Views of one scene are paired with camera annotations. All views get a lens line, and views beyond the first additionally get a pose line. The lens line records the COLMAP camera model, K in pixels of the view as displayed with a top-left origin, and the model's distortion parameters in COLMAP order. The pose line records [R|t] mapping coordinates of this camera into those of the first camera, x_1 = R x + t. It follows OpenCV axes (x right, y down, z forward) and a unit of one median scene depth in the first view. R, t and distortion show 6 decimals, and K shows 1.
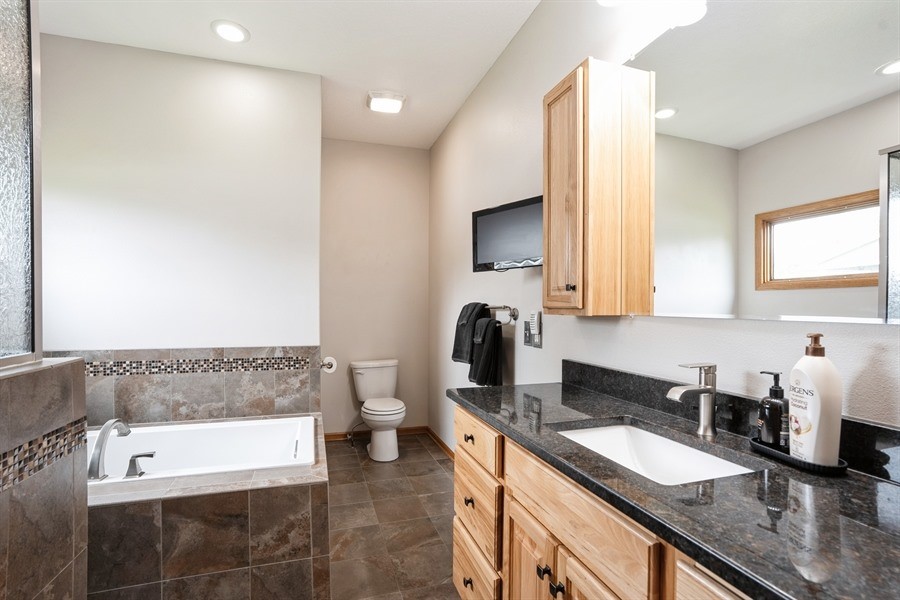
lens RADIAL K [[417.8, 0, 445.6], [0, 417.8, 290.3], [0, 0, 1]] dist [-0.049436, 0.020838]
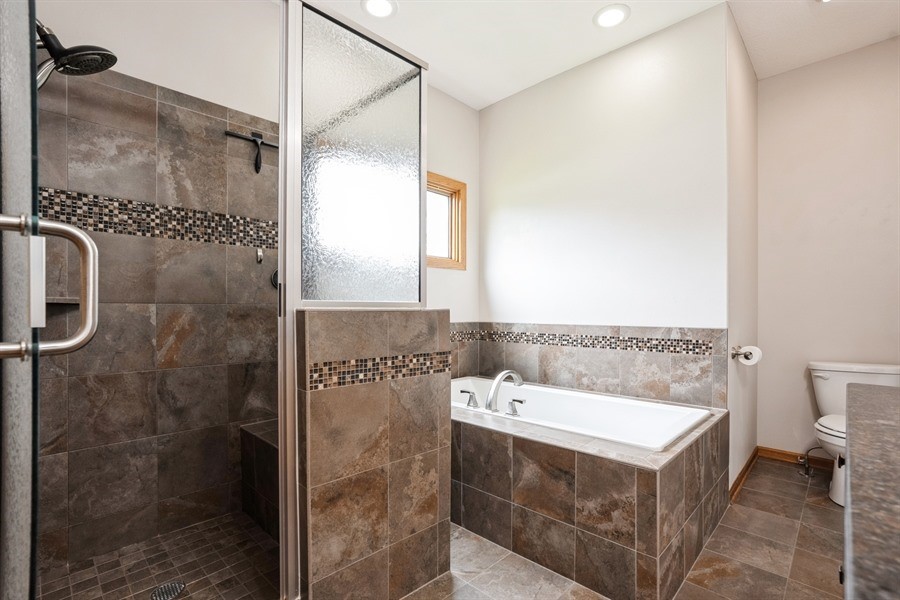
lens RADIAL K [[417.8, 0, 445.6], [0, 417.8, 290.3], [0, 0, 1]] dist [-0.049436, 0.020838]
pose [[0.468129, -0.043204, -0.882603, 0.177369], [0.038829, 0.998845, -0.028300, 0.068625], [0.882806, -0.021023, 0.469266, 0.156905]]
